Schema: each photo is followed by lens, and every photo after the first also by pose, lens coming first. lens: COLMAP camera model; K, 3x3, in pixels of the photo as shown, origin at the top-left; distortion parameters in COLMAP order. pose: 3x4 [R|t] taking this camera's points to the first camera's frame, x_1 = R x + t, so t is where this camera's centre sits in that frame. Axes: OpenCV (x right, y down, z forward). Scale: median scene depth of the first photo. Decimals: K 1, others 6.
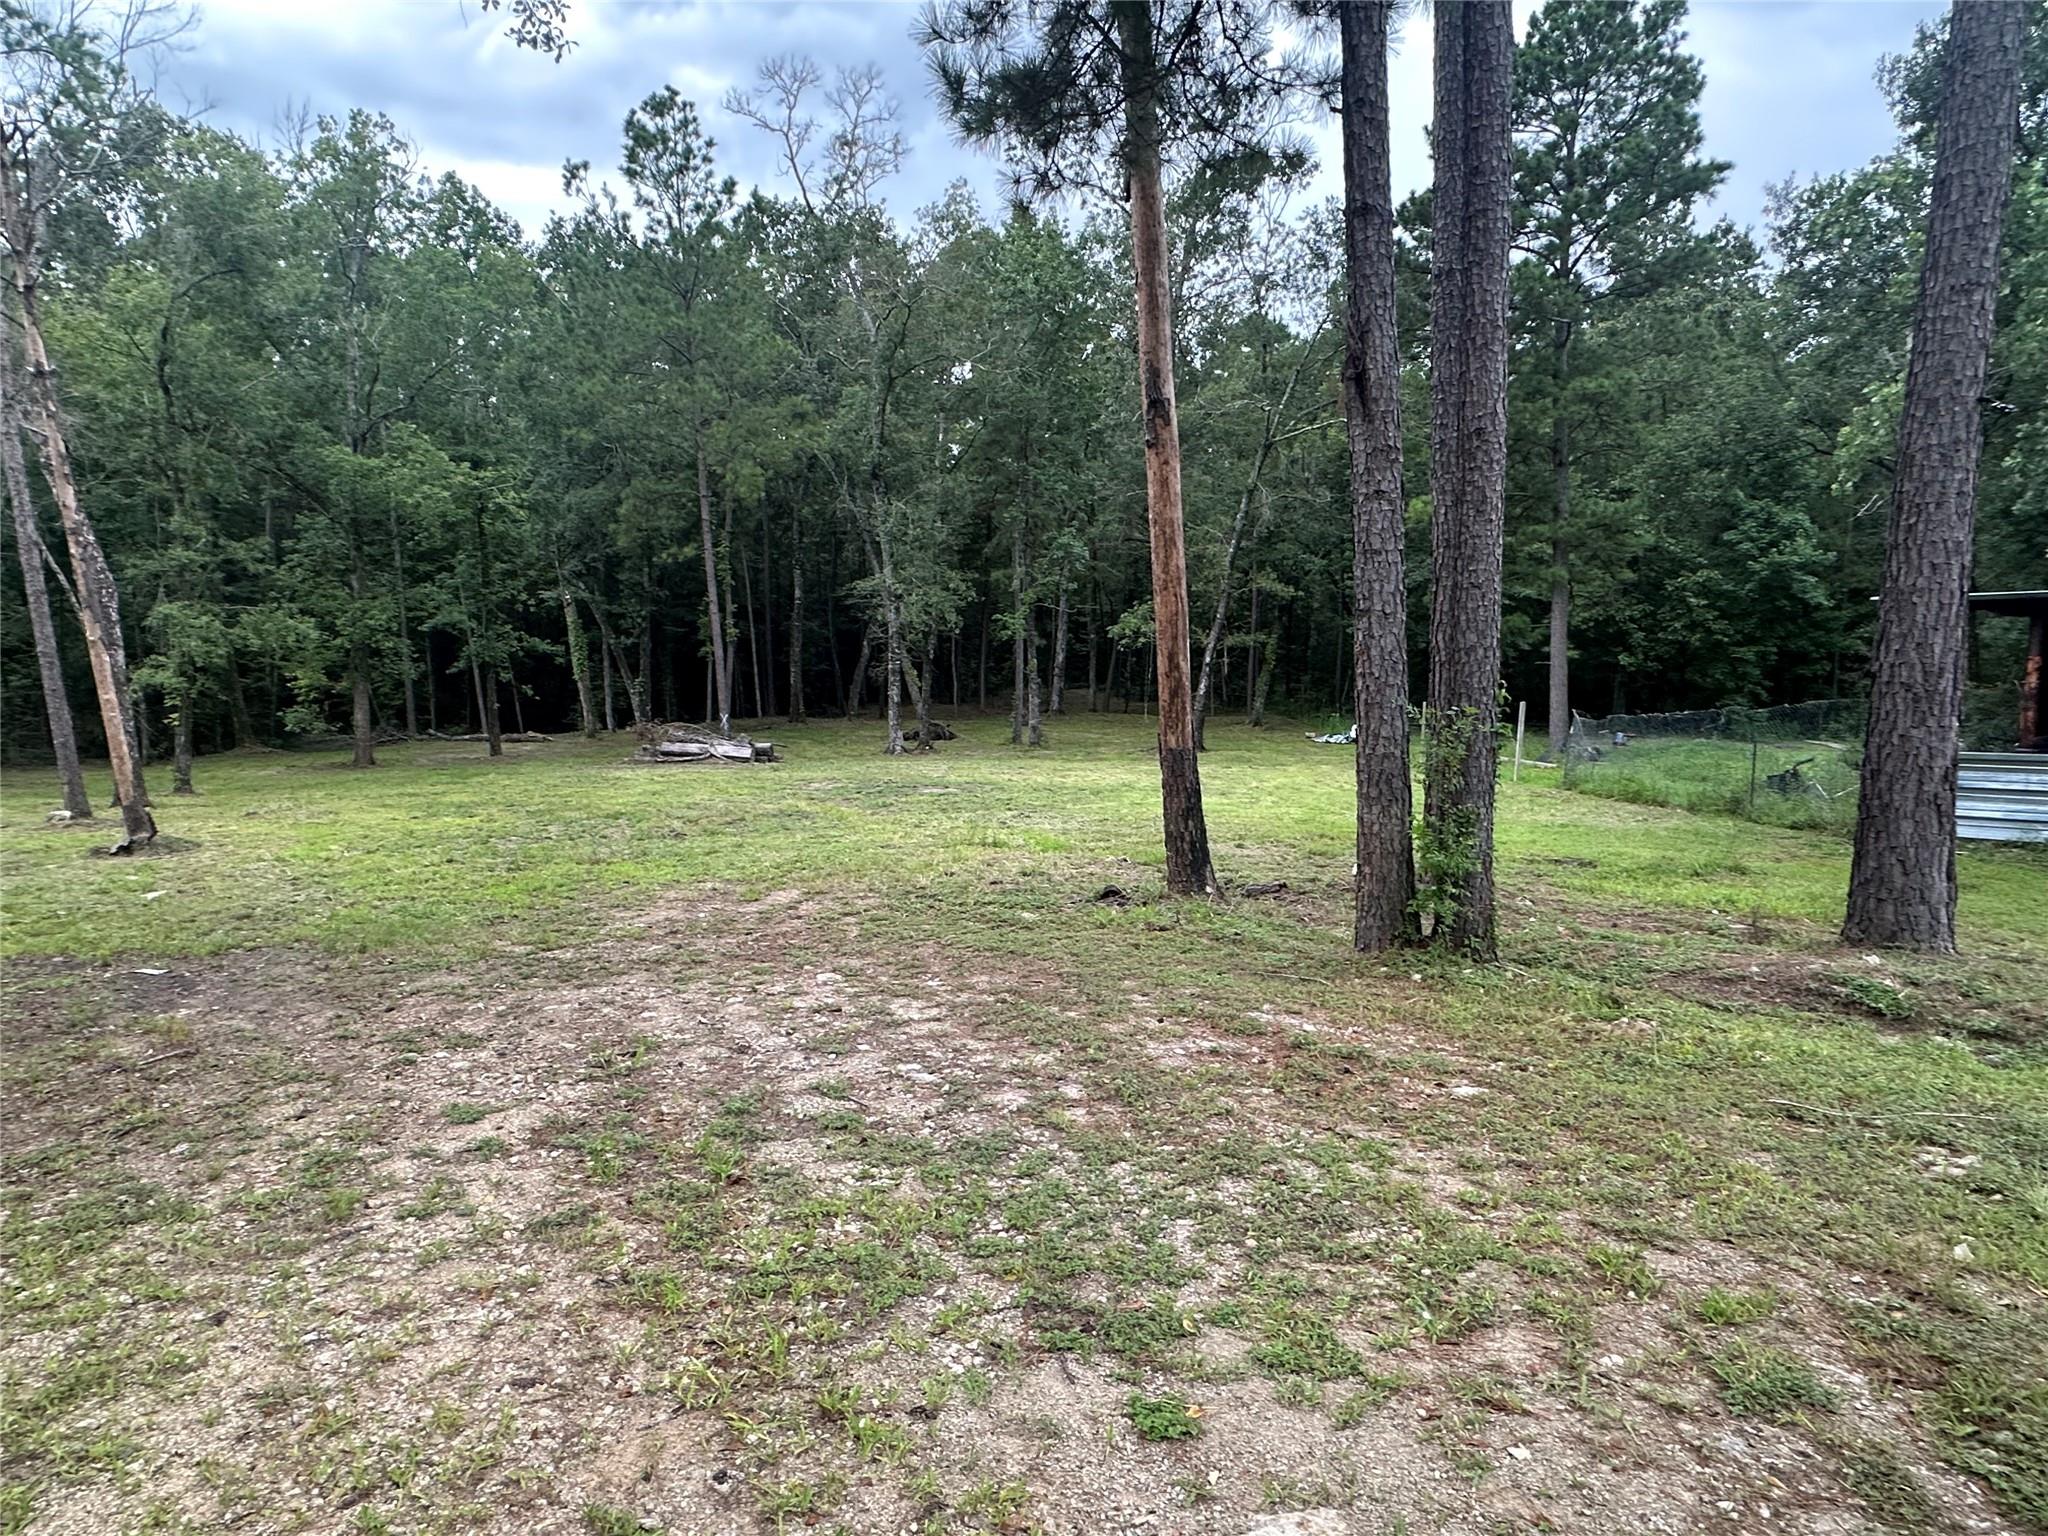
lens RADIAL K [[1207.4, 0, 1025.9], [0, 1207.4, 776.5], [0, 0, 1]] dist [-0.001157, 0.001231]
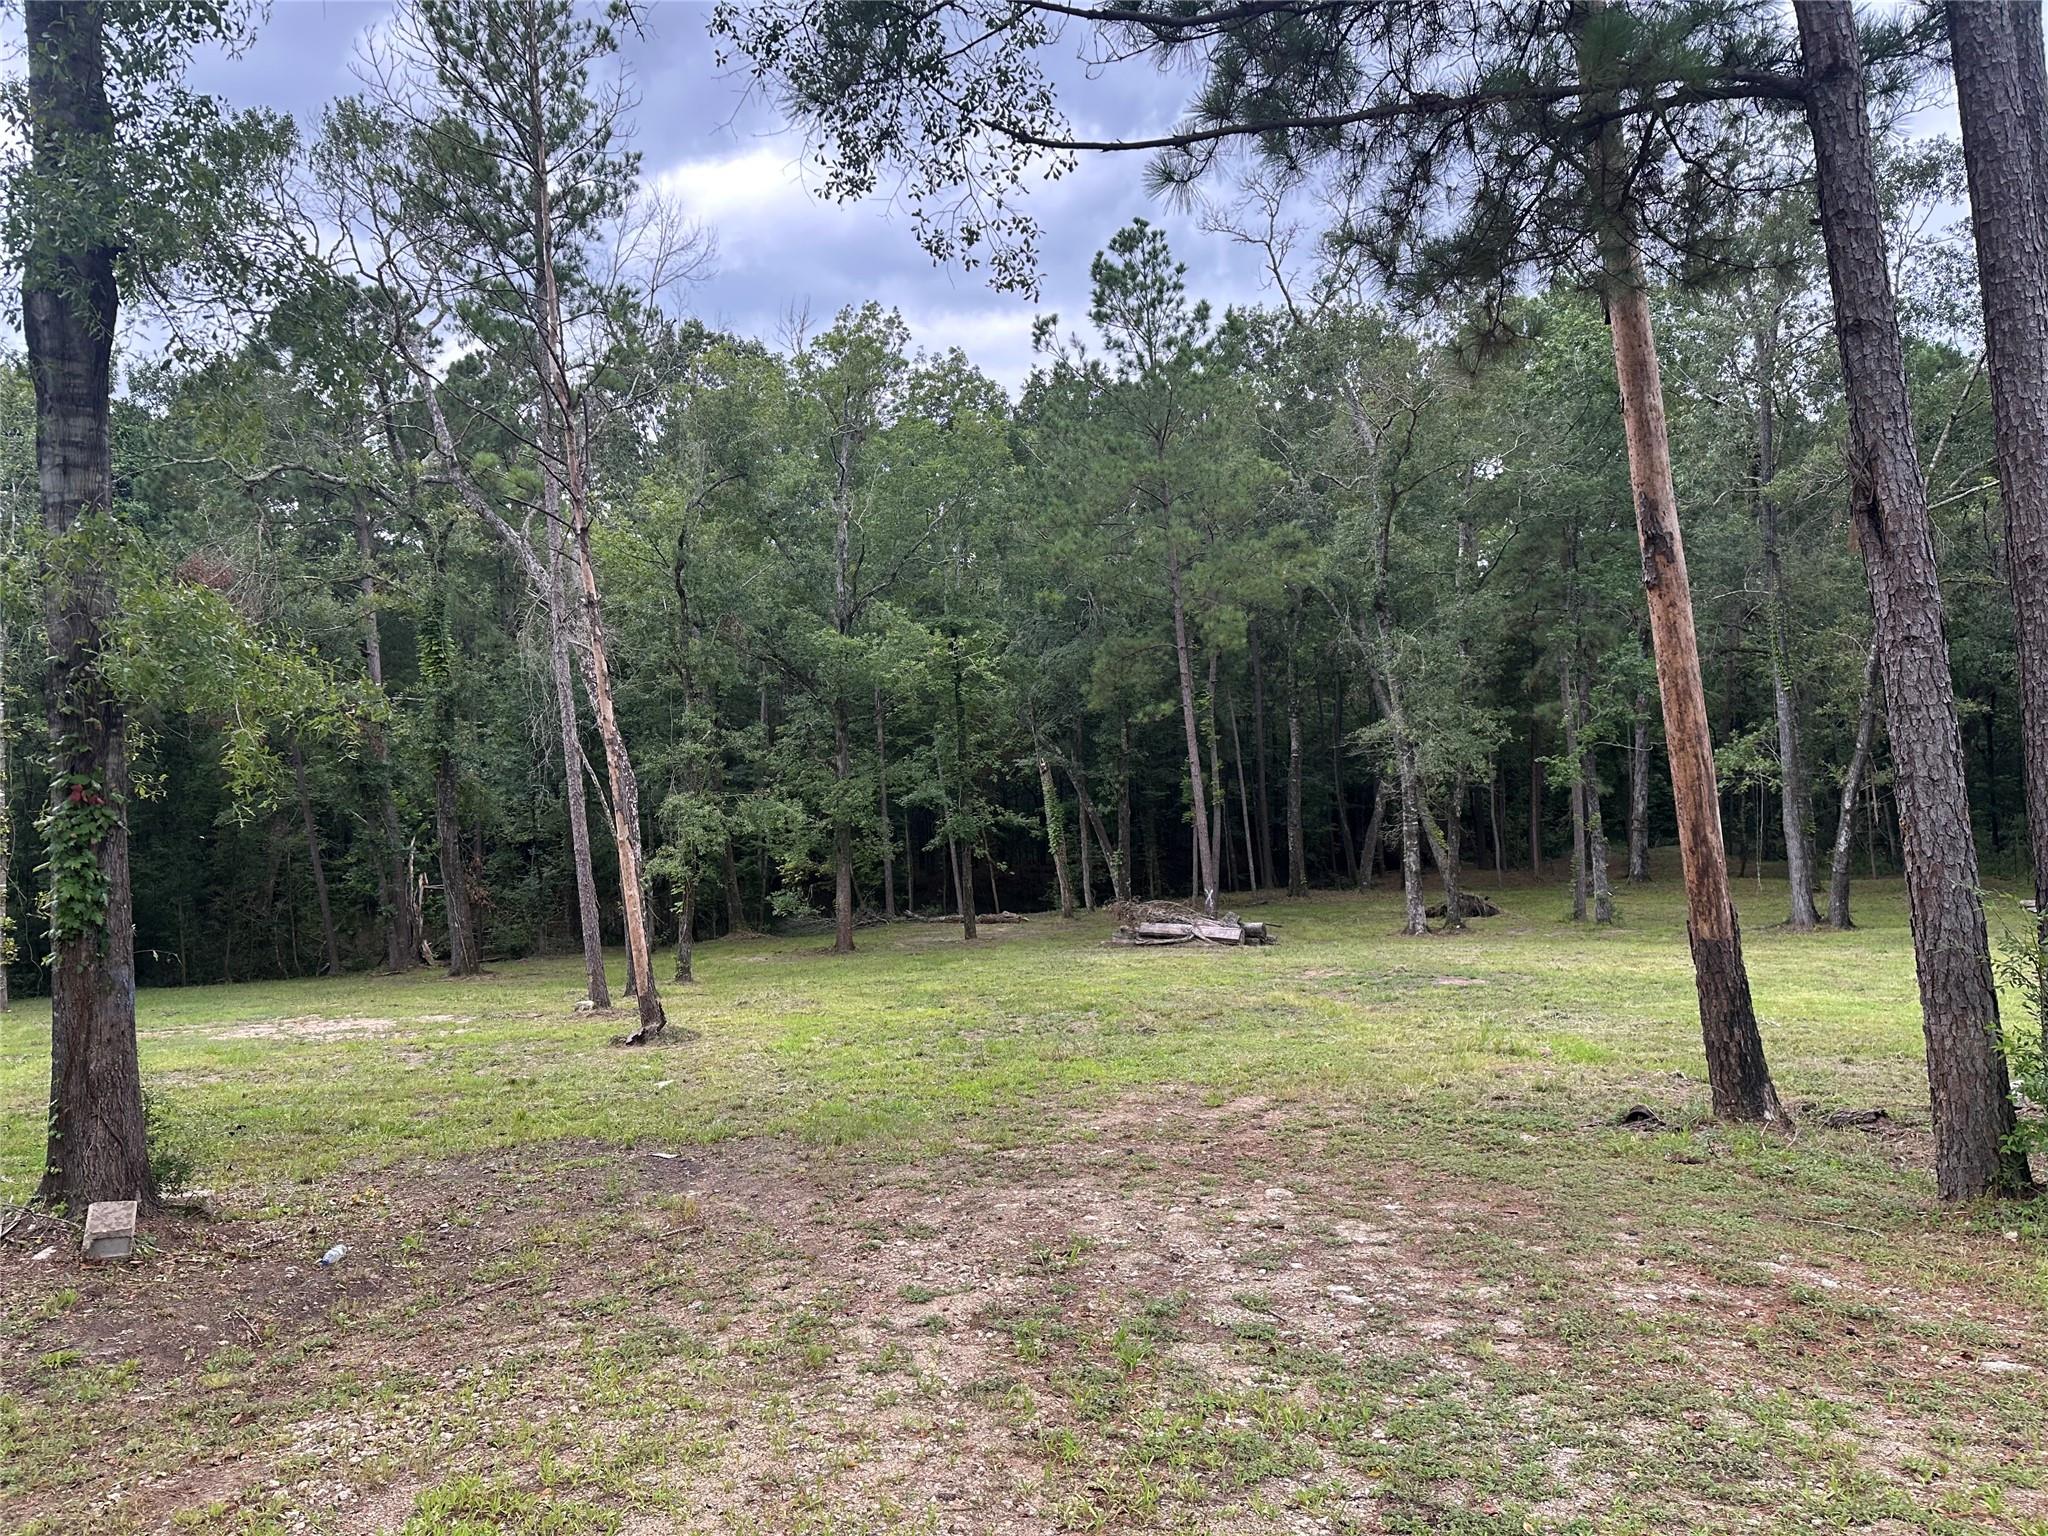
lens RADIAL K [[1453.1, 0, 1036.8], [0, 1453.1, 768.8], [0, 0, 1]] dist [0.095781, -0.123042]
pose [[0.931939, -0.049094, -0.359277, 0.080969], [0.002306, 0.991575, -0.129513, -0.011329], [0.362609, 0.119869, 0.924200, -0.145916]]
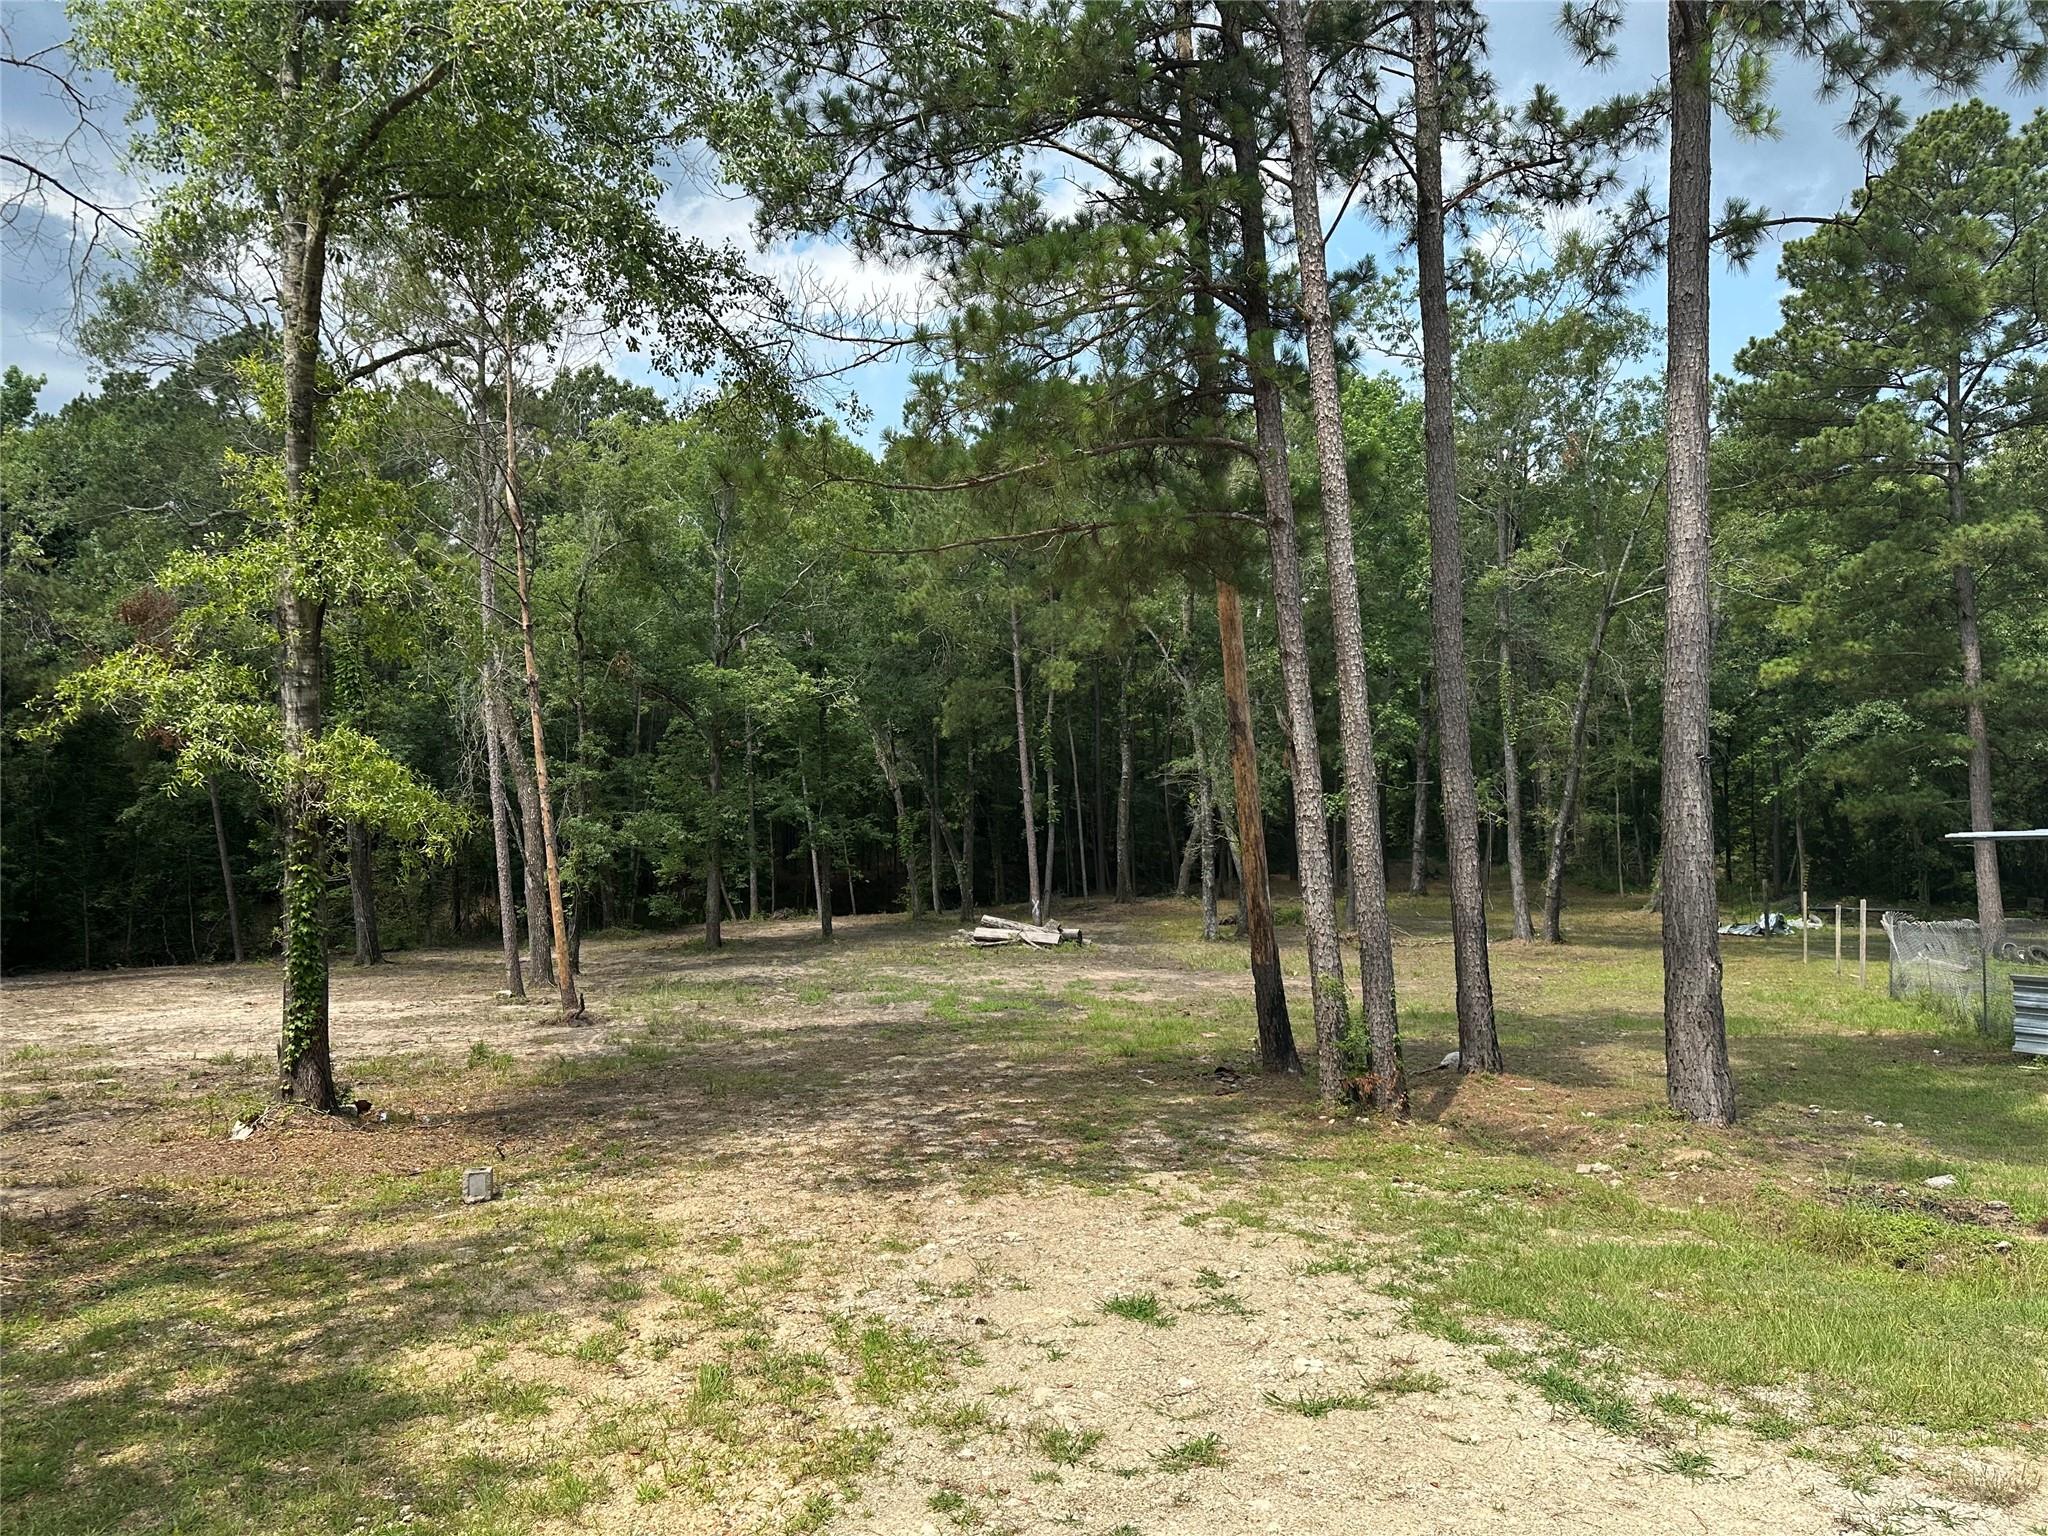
lens RADIAL K [[1426.2, 0, 1028.9], [0, 1426.2, 784.8], [0, 0, 1]] dist [0.023109, -0.026292]
pose [[0.962276, -0.019145, -0.271401, 0.350009], [-0.013752, 0.992824, -0.118795, -0.032749], [0.271727, 0.118046, 0.955107, -0.762908]]
